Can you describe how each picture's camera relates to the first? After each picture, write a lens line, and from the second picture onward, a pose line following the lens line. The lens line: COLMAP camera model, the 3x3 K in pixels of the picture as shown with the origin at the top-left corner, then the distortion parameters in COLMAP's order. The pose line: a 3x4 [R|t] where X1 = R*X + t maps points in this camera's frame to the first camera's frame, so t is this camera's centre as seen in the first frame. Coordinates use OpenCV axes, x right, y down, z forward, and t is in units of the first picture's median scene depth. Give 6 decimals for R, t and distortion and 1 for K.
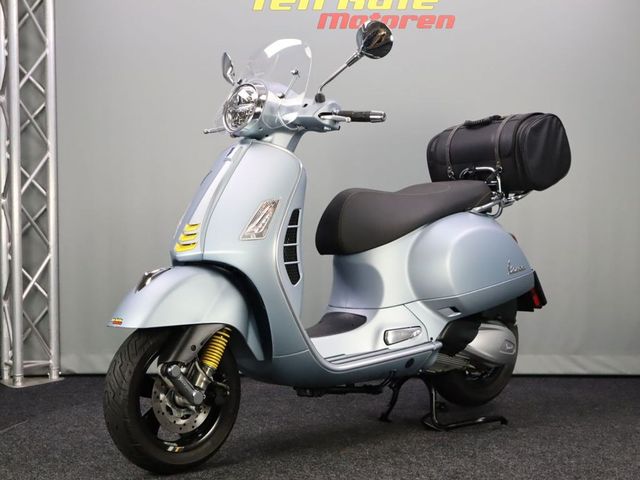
lens RADIAL K [[626.5, 0, 318.7], [0, 626.5, 237.8], [0, 0, 1]] dist [0.003547, 0.000000]
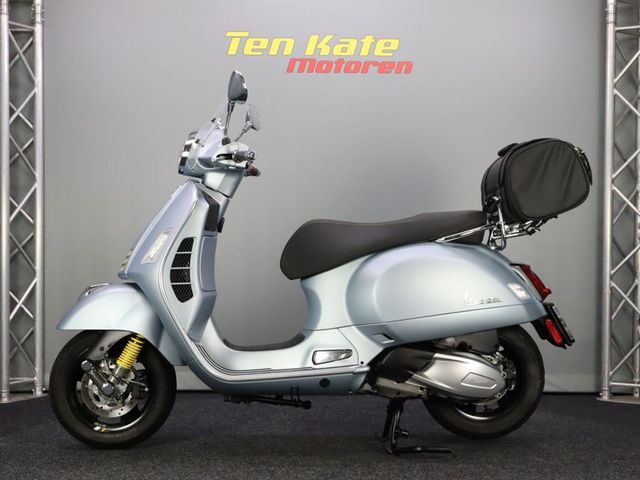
lens RADIAL K [[633.8, 0, 321.1], [0, 633.8, 242.6], [0, 0, 1]] dist [0.015181, 0.000000]
pose [[0.999835, 0.006530, 0.016976, 0.041002], [-0.006250, 0.999844, -0.016508, -0.019924], [-0.017081, 0.016400, 0.999720, -0.099008]]
